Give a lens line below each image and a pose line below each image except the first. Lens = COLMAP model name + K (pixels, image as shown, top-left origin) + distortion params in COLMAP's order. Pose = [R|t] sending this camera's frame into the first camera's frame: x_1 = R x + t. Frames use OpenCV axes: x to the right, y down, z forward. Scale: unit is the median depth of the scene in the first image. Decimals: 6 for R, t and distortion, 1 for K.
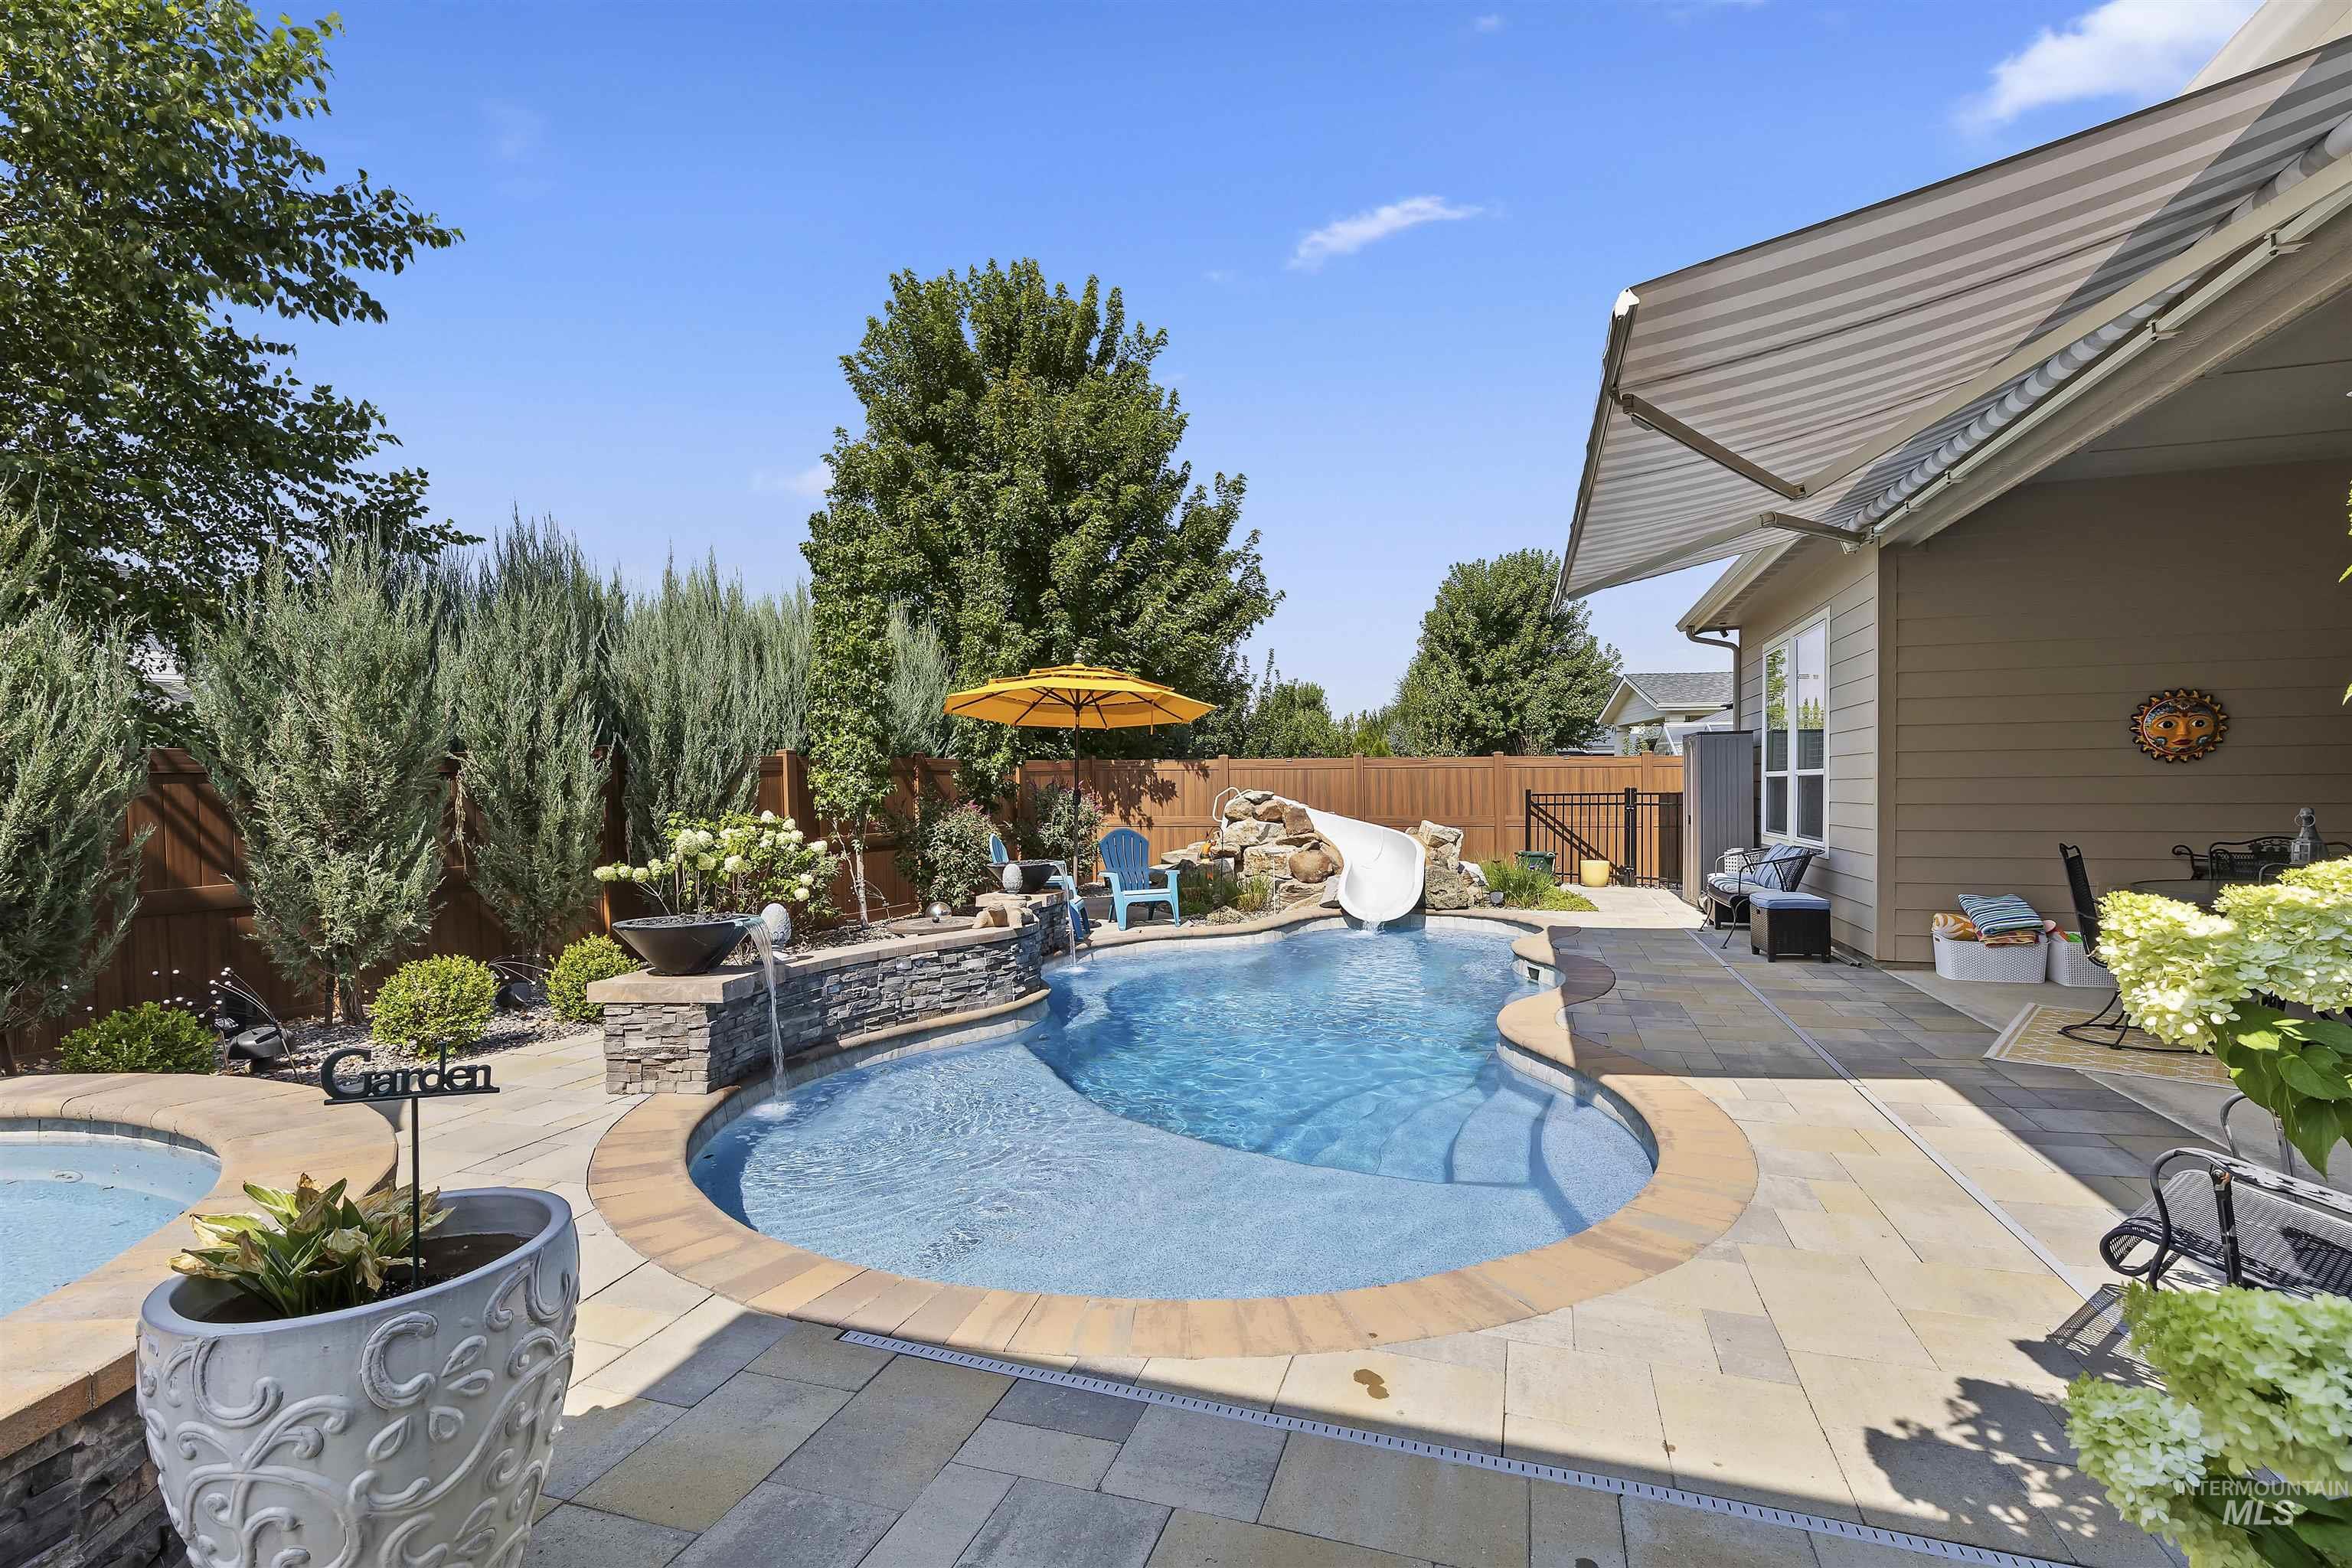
lens RADIAL K [[1038.1, 0, 1134.3], [0, 1038.1, 818.3], [0, 0, 1]] dist [0.000048, 0.000012]
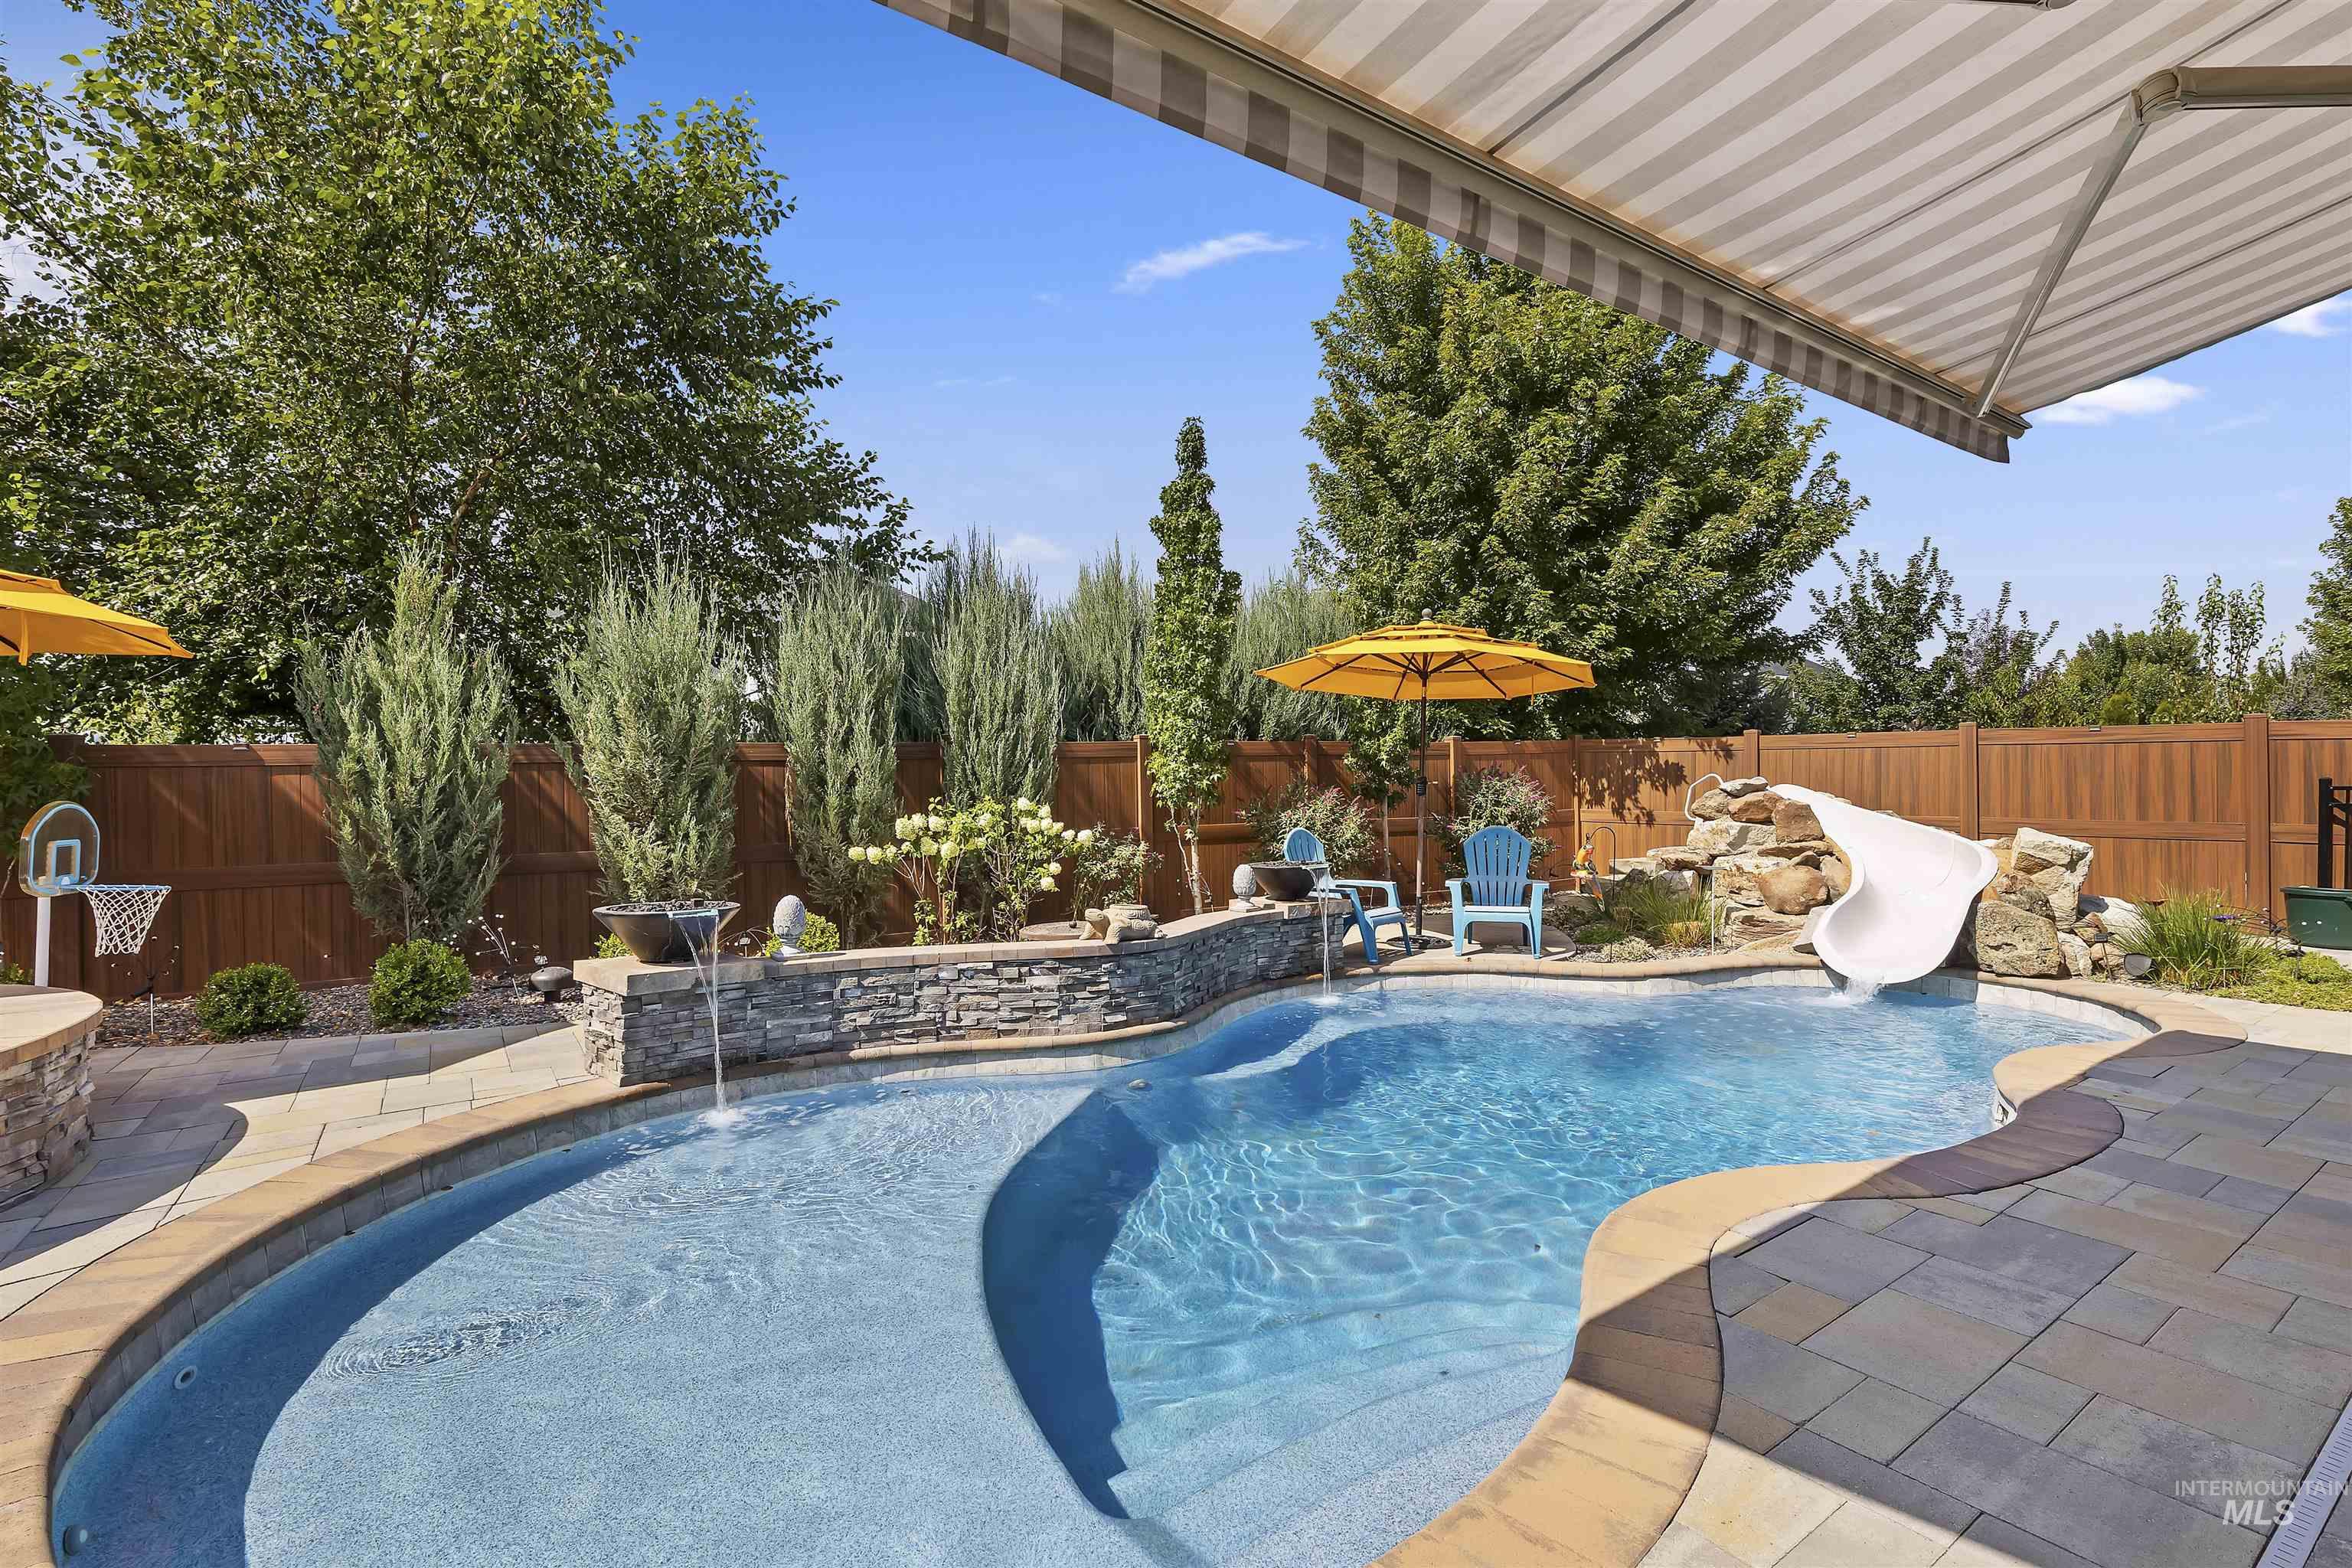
lens RADIAL K [[1043.9, 0, 1206.4], [0, 1043.9, 784.0], [0, 0, 1]] dist [0.005001, 0.000019]
pose [[0.811959, 0.007060, -0.583672, 0.263742], [-0.017966, 0.999755, -0.012899, -0.007586], [0.583438, 0.020959, 0.811887, 0.221337]]
